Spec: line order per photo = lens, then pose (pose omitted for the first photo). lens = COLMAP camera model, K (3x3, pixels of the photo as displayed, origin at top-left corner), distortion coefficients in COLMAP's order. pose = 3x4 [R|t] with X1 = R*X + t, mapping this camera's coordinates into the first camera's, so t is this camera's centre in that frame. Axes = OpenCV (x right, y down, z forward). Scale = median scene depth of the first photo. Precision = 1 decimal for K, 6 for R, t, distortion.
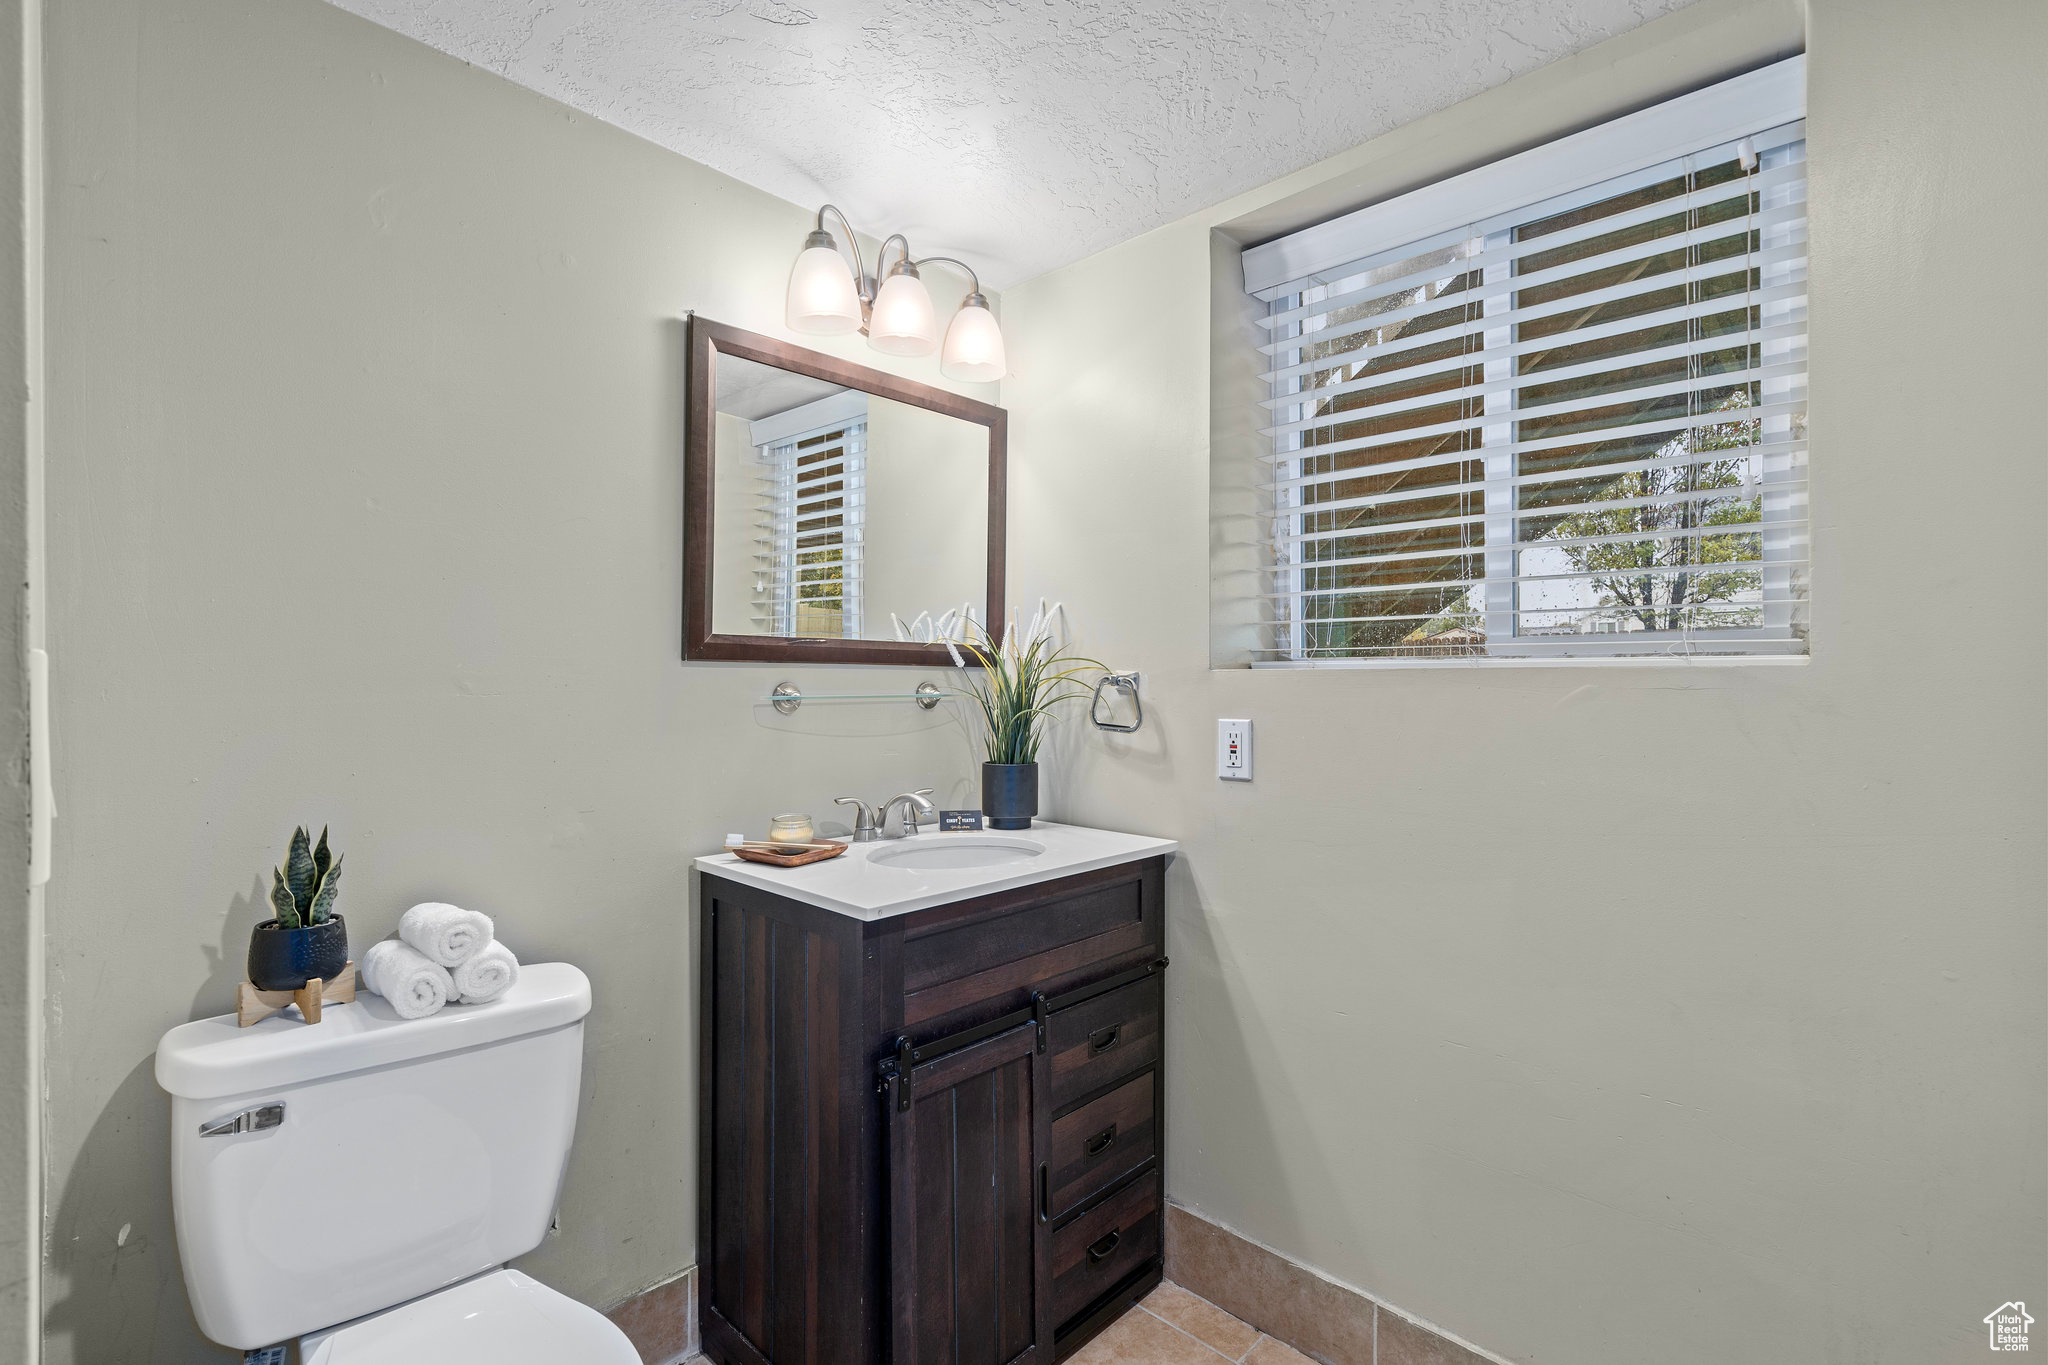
lens RADIAL K [[930.4, 0, 1012.6], [0, 930.4, 681.5], [0, 0, 1]] dist [-0.006651, 0.005041]
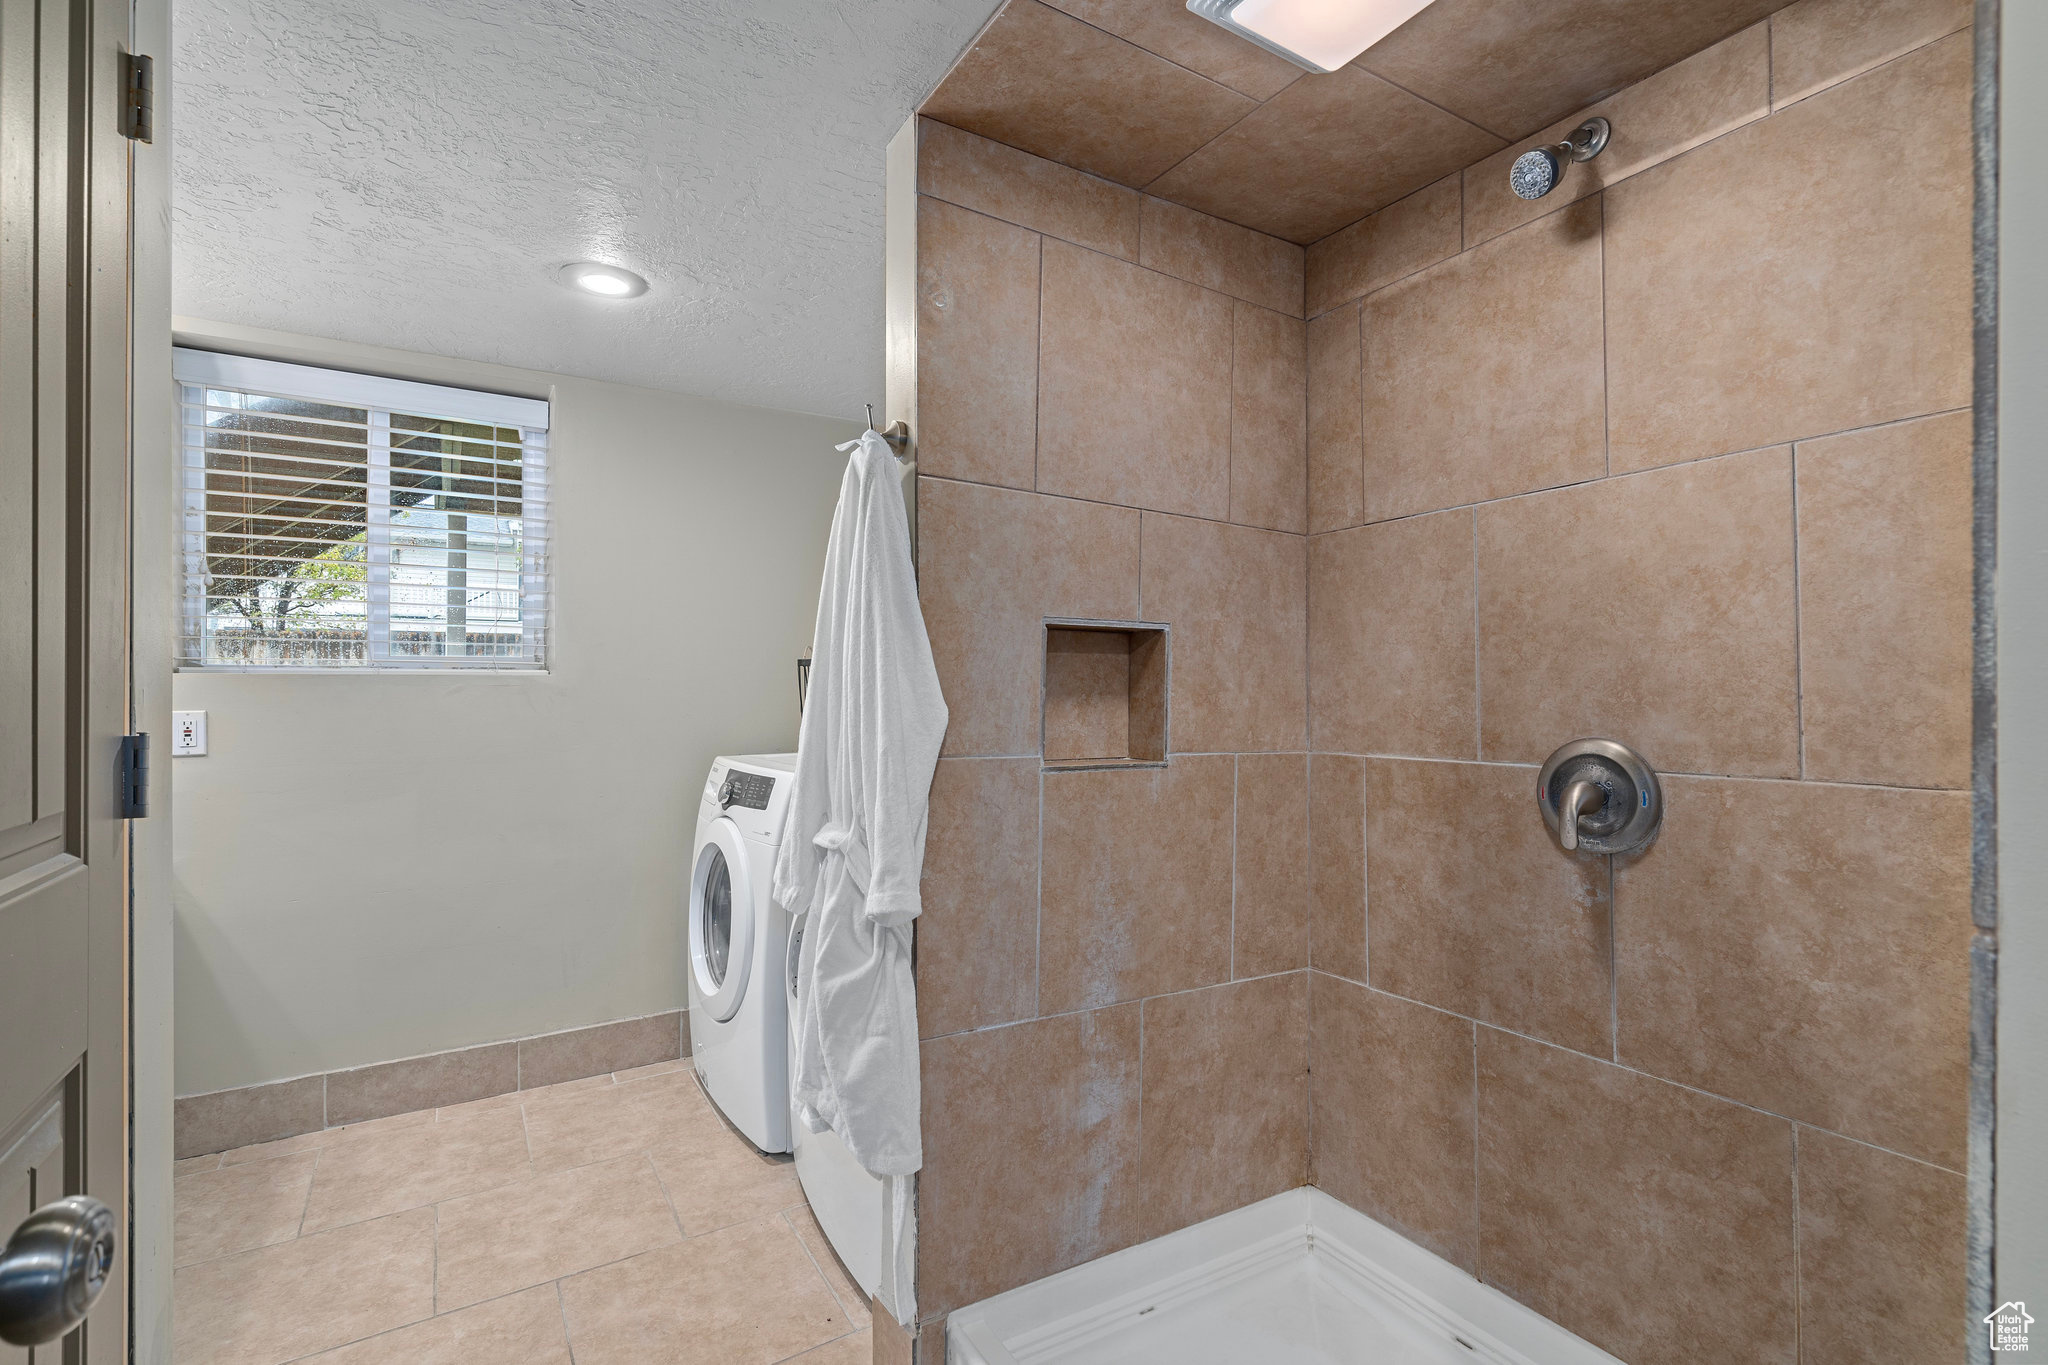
lens RADIAL K [[930.4, 0, 1012.6], [0, 930.4, 681.5], [0, 0, 1]] dist [-0.006651, 0.005041]
pose [[0.258309, 0.002633, 0.966059, -0.762704], [-0.001337, 0.999996, -0.002368, 0.000386], [-0.966061, -0.000680, 0.258311, -0.495431]]
